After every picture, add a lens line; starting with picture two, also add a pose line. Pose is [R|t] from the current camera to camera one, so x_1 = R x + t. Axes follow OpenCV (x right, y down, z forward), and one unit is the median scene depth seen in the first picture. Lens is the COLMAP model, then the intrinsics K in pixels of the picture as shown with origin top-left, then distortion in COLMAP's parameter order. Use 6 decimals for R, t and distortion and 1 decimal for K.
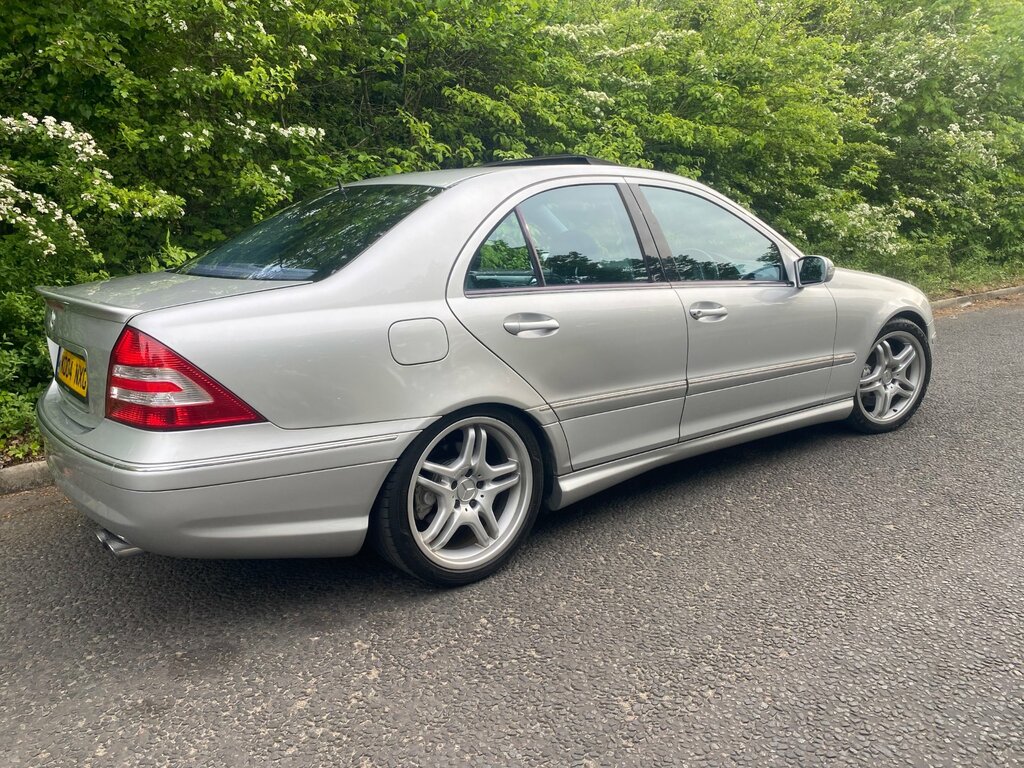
lens RADIAL K [[757.6, 0, 512.0], [0, 757.6, 384.0], [0, 0, 1]] dist [0.011046, -0.002166]
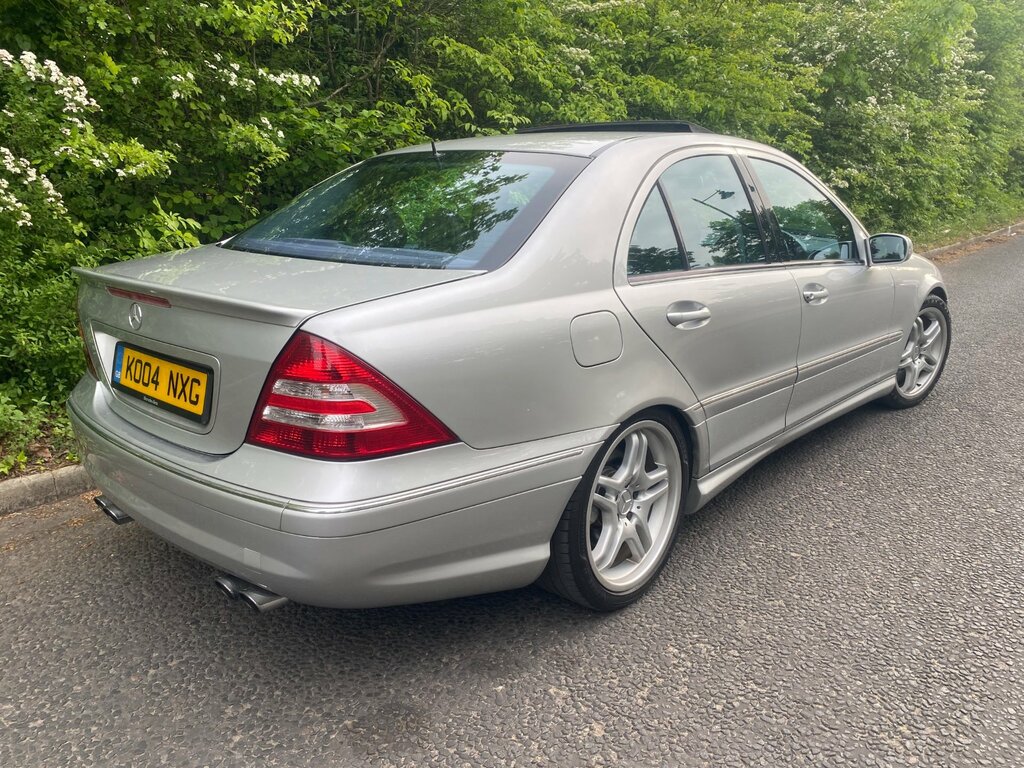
lens RADIAL K [[757.6, 0, 512.0], [0, 757.6, 384.0], [0, 0, 1]] dist [0.011046, -0.002166]
pose [[0.986025, -0.022925, 0.165011, -0.183300], [0.014326, 0.998486, 0.053111, -0.025892], [-0.165979, -0.050005, 0.984861, 0.081623]]
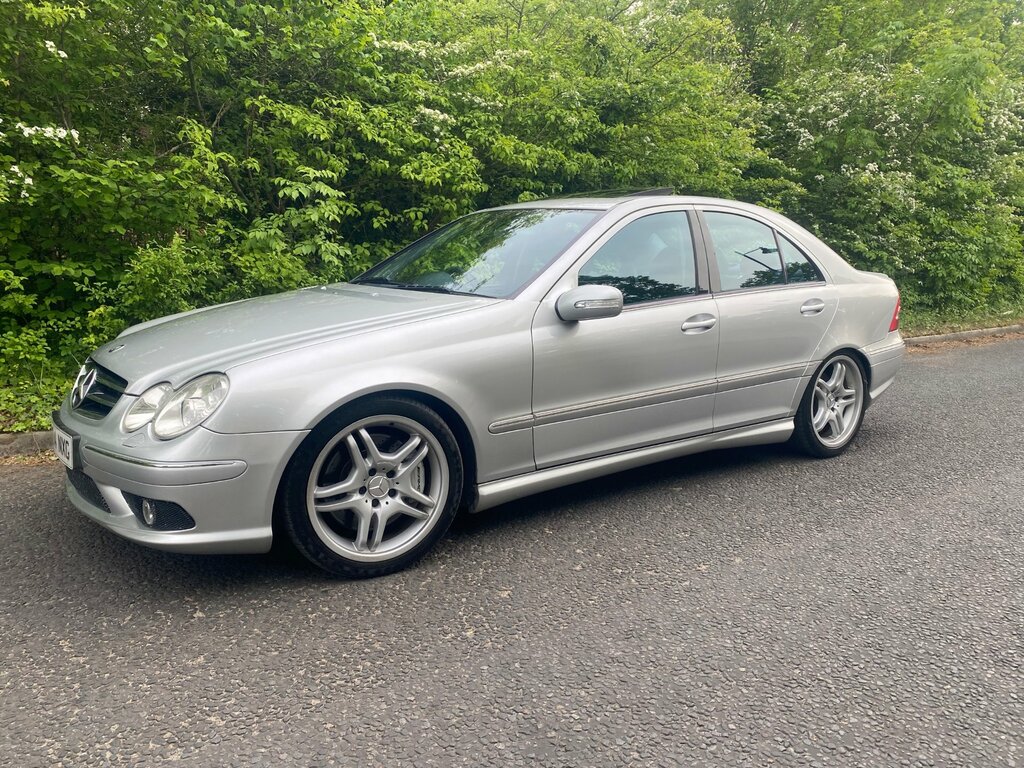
lens RADIAL K [[756.3, 0, 506.2], [0, 756.3, 386.1], [0, 0, 1]] dist [0.011748, -0.001247]
pose [[0.998854, 0.043278, -0.020450, 0.319705], [-0.043988, 0.998395, -0.035662, -0.010687], [0.018874, 0.036520, 0.999155, 0.083756]]
